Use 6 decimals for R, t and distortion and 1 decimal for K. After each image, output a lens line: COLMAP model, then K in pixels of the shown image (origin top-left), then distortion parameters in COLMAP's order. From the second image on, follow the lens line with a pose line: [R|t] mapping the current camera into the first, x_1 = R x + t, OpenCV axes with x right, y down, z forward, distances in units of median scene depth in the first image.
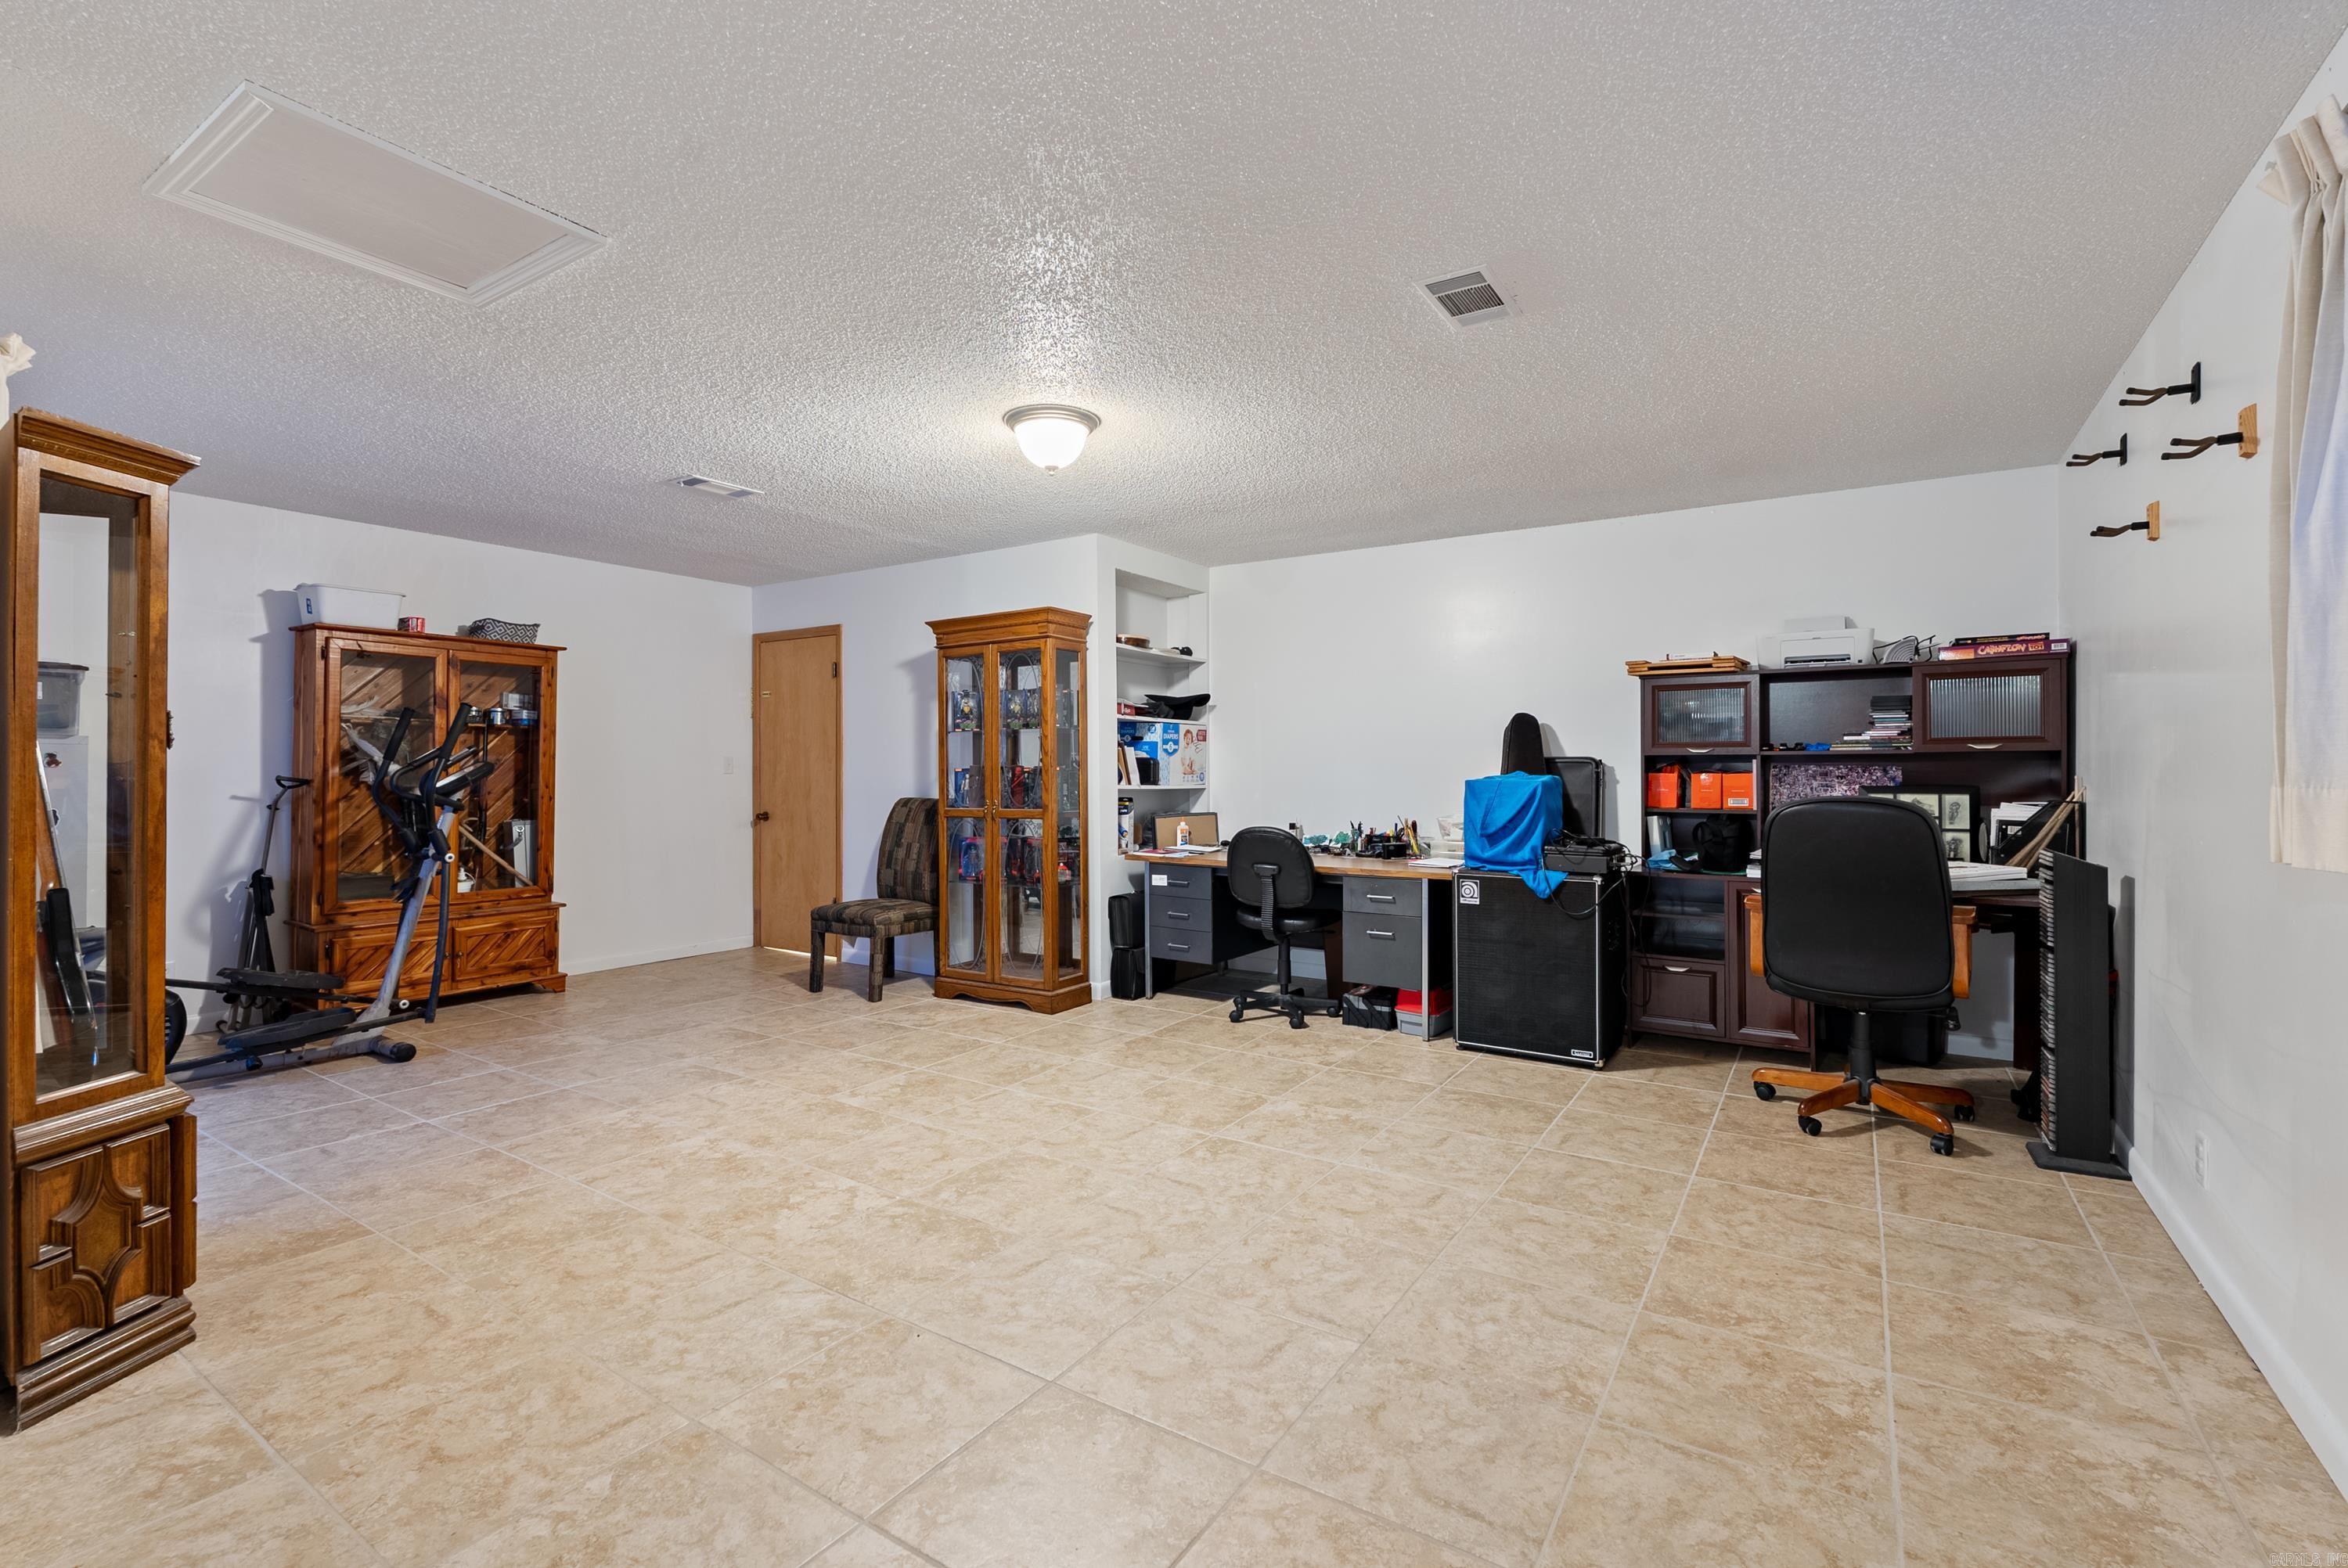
lens RADIAL K [[1033.8, 0, 1176.7], [0, 1033.8, 782.8], [0, 0, 1]] dist [-0.006679, 0.000682]
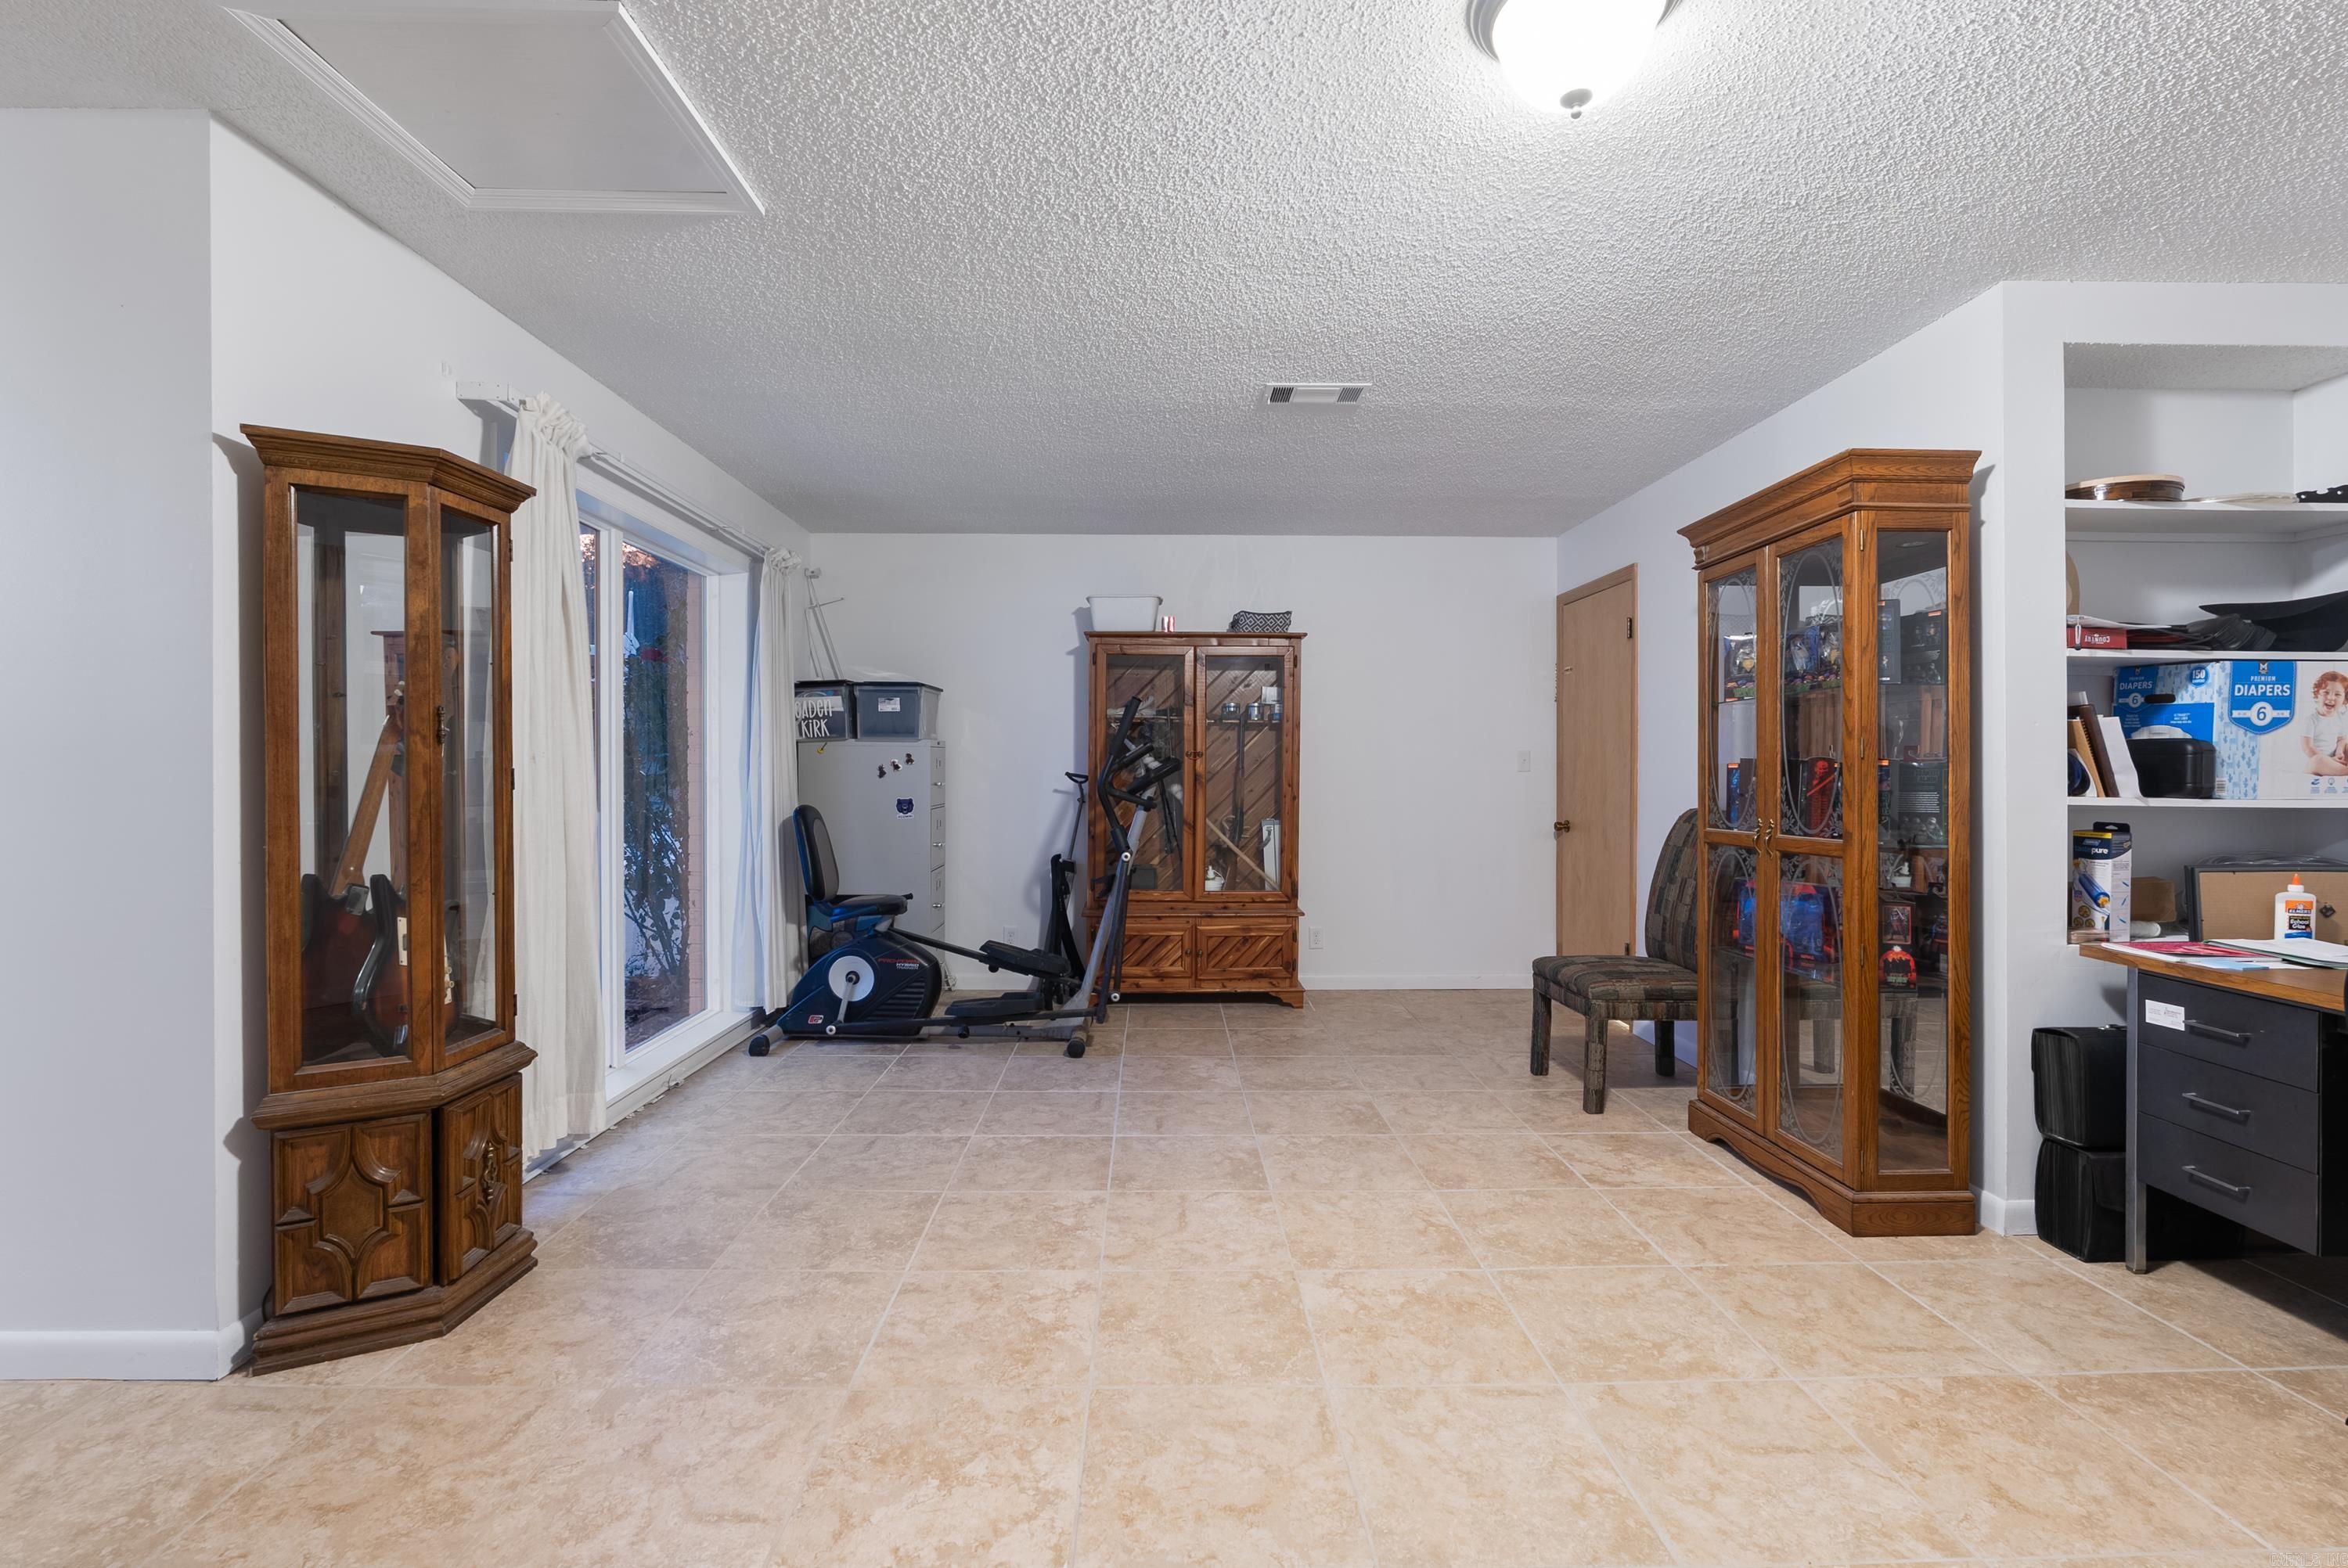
lens RADIAL K [[1033.8, 0, 1176.7], [0, 1033.8, 782.8], [0, 0, 1]] dist [-0.006679, 0.000682]
pose [[0.565616, 0.011432, -0.824590, 0.105382], [-0.009953, 0.999926, 0.007036, -0.003761], [0.824609, 0.004227, 0.565687, 0.403669]]
